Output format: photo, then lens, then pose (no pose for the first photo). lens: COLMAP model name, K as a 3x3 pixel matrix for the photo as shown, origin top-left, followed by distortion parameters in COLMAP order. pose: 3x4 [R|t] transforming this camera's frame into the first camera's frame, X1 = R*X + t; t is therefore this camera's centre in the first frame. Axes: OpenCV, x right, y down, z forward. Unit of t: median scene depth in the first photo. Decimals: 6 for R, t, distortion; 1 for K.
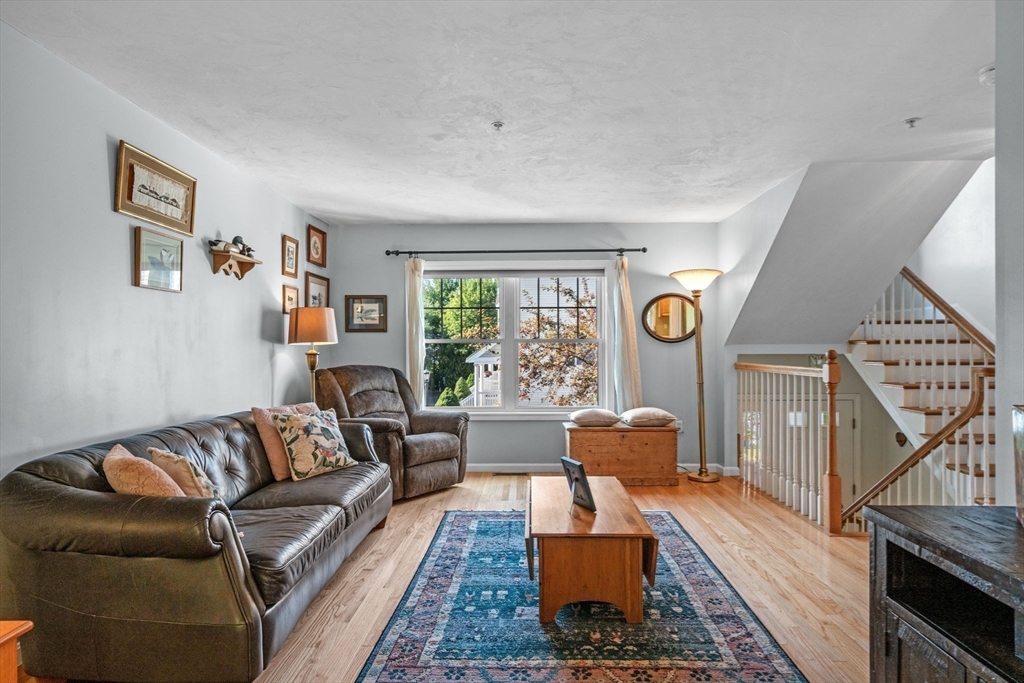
lens RADIAL K [[589.0, 0, 511.1], [0, 589.0, 350.3], [0, 0, 1]] dist [-0.002922, -0.000590]
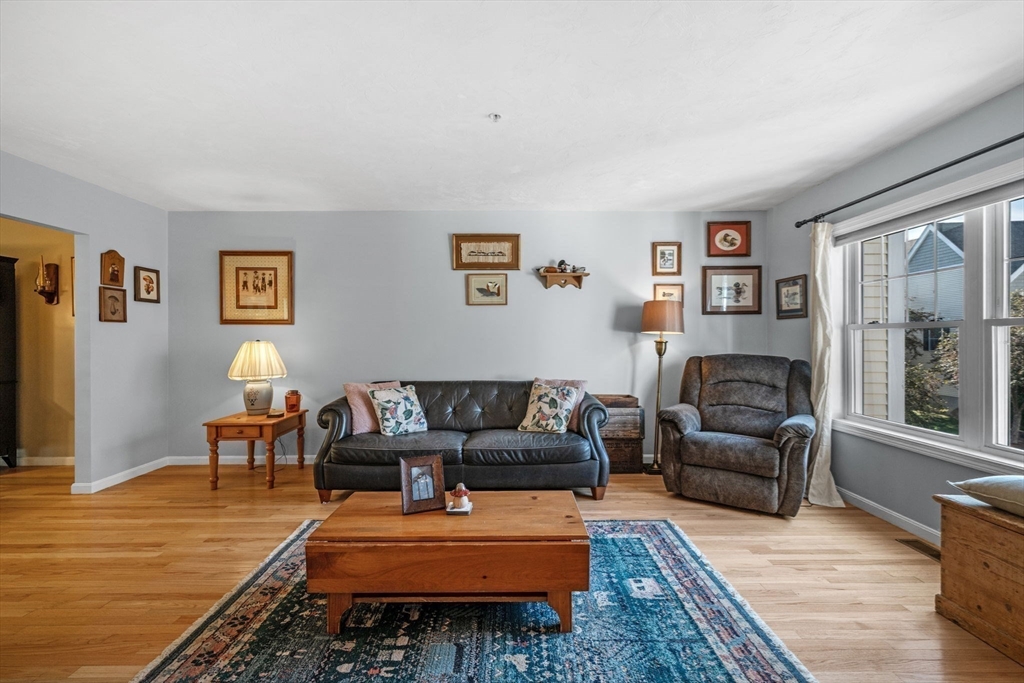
lens RADIAL K [[438.2, 0, 513.2], [0, 438.2, 339.0], [0, 0, 1]] dist [0.001179, 0.000034]
pose [[0.033508, 0.005141, -0.999425, 0.517419], [-0.000221, 0.999987, 0.005137, -0.003734], [0.999438, 0.000049, 0.033508, 0.709806]]
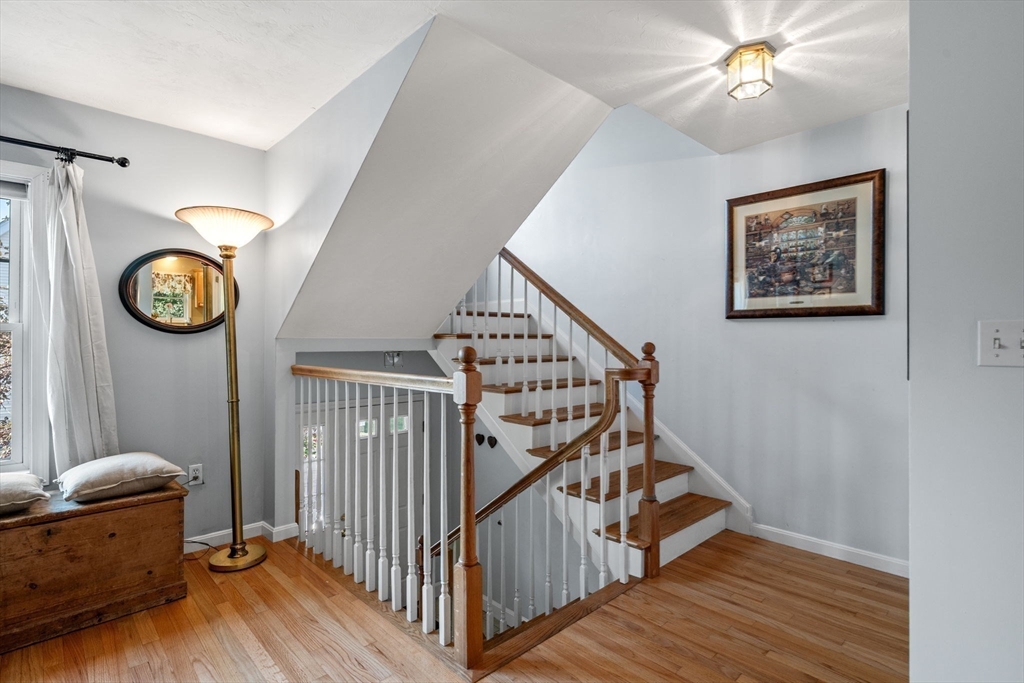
lens RADIAL K [[509.0, 0, 510.3], [0, 509.0, 339.4], [0, 0, 1]] dist [0.000945, 0.000296]
pose [[0.709716, 0.006523, 0.704458, 0.185475], [0.000299, 0.999954, -0.009560, -0.002574], [-0.704488, 0.006995, 0.709681, 0.515291]]
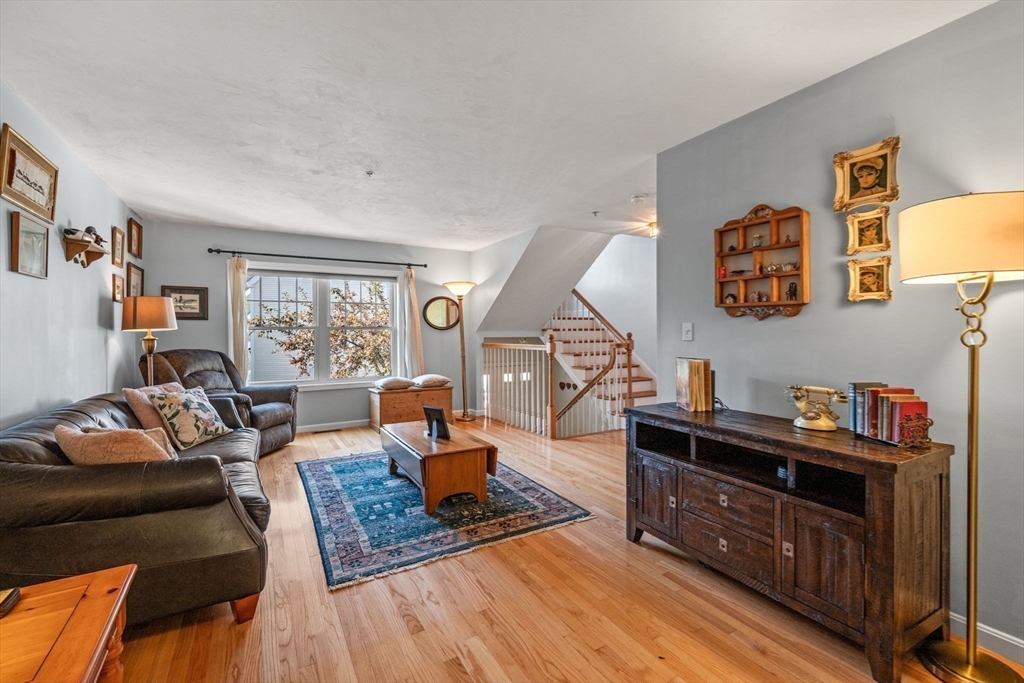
lens RADIAL K [[443.8, 0, 512.4], [0, 443.8, 336.7], [0, 0, 1]] dist [-0.000455, -0.000208]
pose [[0.852436, -0.004932, 0.522809, -0.201235], [0.003638, 0.999987, 0.003501, 0.000969], [-0.522820, -0.001083, 0.852443, -0.050786]]
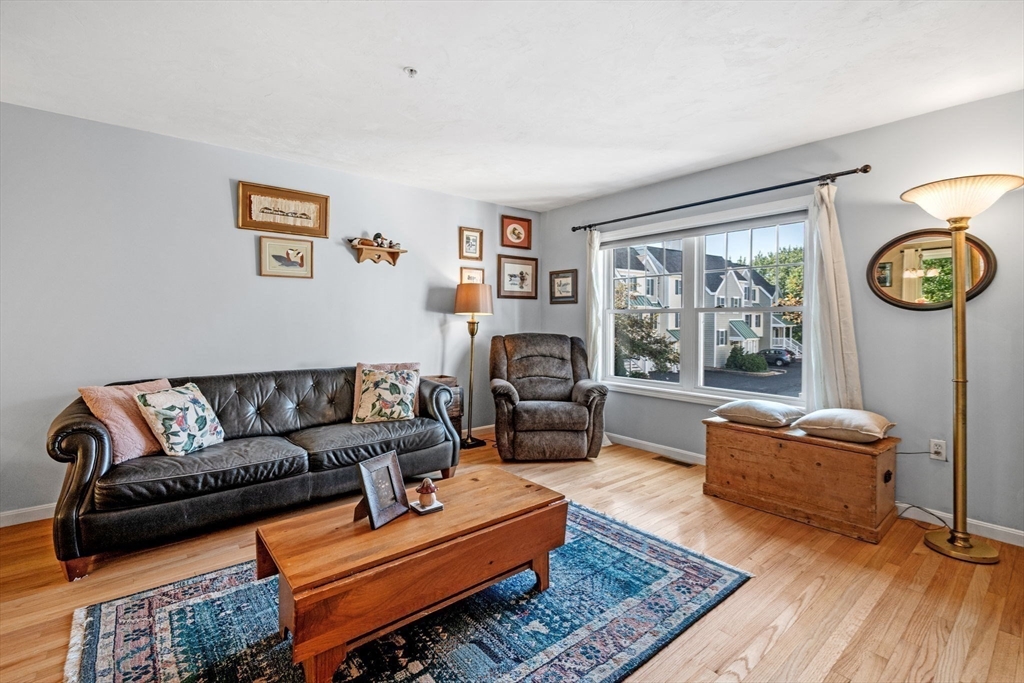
lens RADIAL K [[460.4, 0, 515.0], [0, 460.4, 327.2], [0, 0, 1]] dist [0.001380, -0.000282]
pose [[0.661158, 0.017527, -0.750042, 0.440336], [-0.006558, 0.999824, 0.017583, -0.001581], [0.750218, -0.006706, 0.661157, 0.457405]]
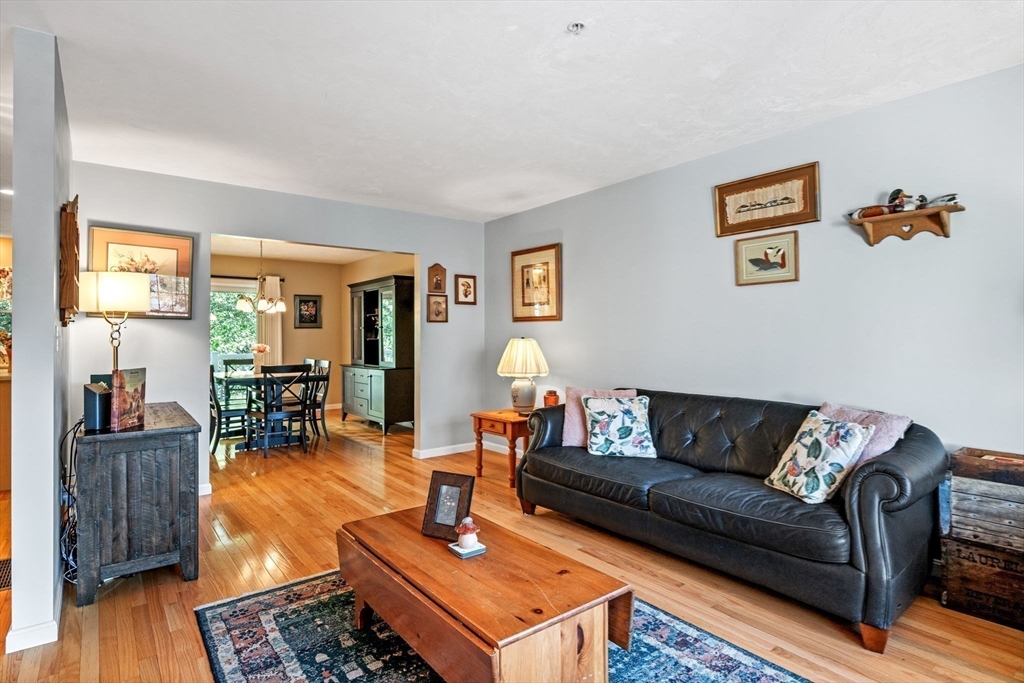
lens RADIAL K [[531.8, 0, 512.7], [0, 531.8, 330.7], [0, 0, 1]] dist [-0.001786, -0.000424]
pose [[-0.768930, 0.001706, -0.639330, 0.323174], [0.006777, 0.999962, -0.005482, -0.004317], [0.639297, -0.008548, -0.768913, 1.023799]]
